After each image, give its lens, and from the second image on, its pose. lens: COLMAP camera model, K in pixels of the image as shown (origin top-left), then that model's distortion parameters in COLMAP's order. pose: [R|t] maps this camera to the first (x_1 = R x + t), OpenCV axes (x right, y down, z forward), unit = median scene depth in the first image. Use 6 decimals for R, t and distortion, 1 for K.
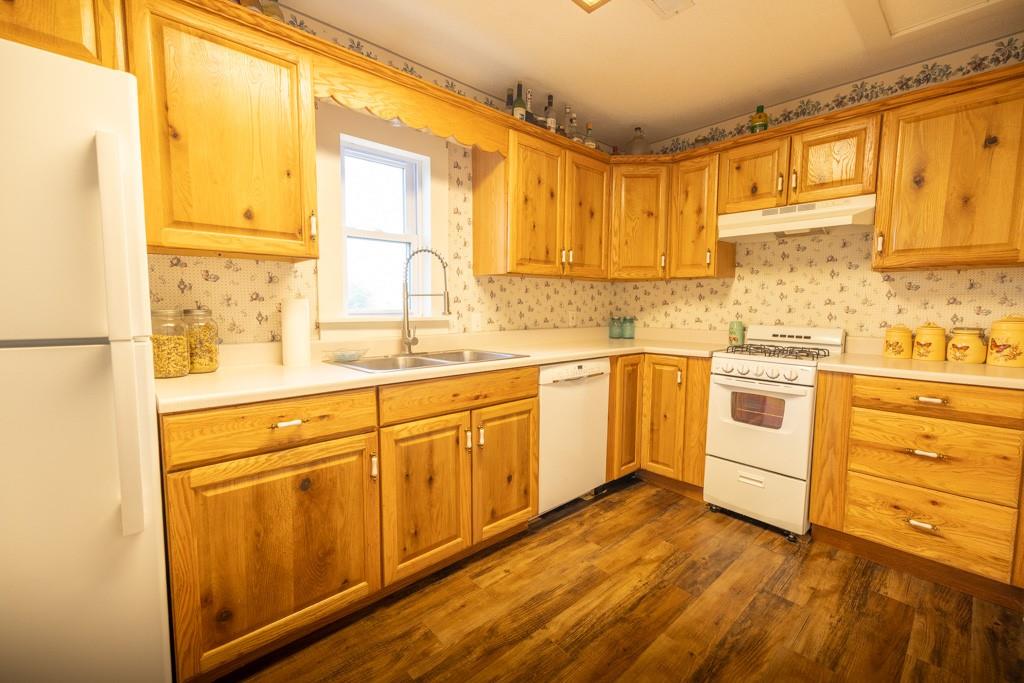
lens RADIAL K [[427.2, 0, 512.1], [0, 427.2, 340.7], [0, 0, 1]] dist [-0.001206, -0.000135]
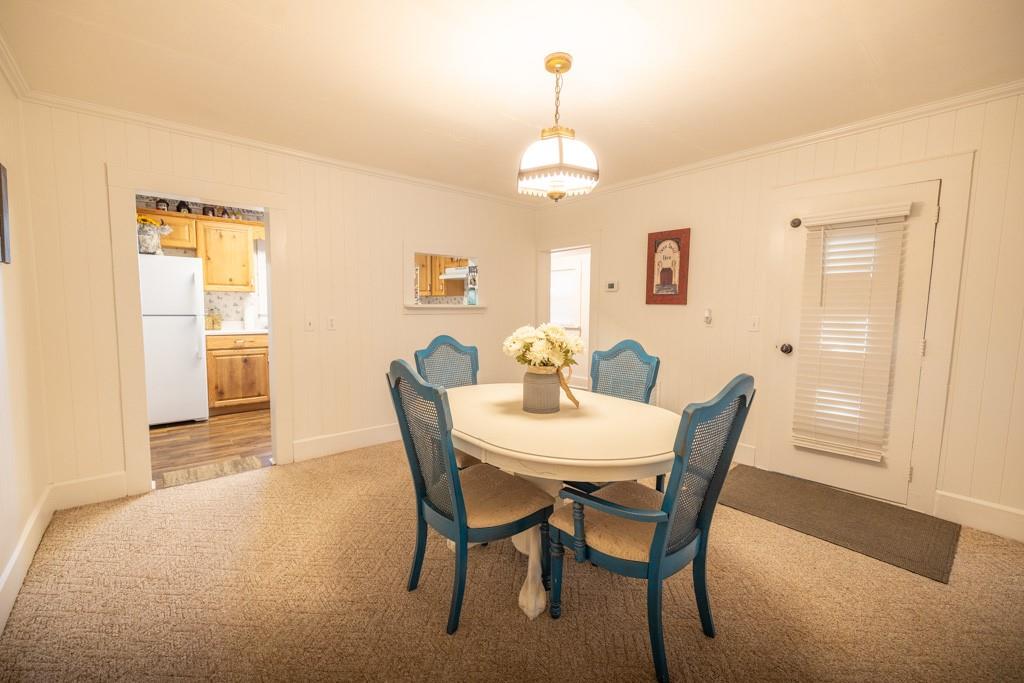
lens RADIAL K [[427.2, 0, 509.7], [0, 427.2, 343.8], [0, 0, 1]] dist [-0.001206, -0.000135]
pose [[0.999354, 0.008787, -0.034851, 1.648417], [-0.008809, 0.999961, -0.000476, 0.177360], [0.034845, 0.000783, 0.999392, -2.207377]]
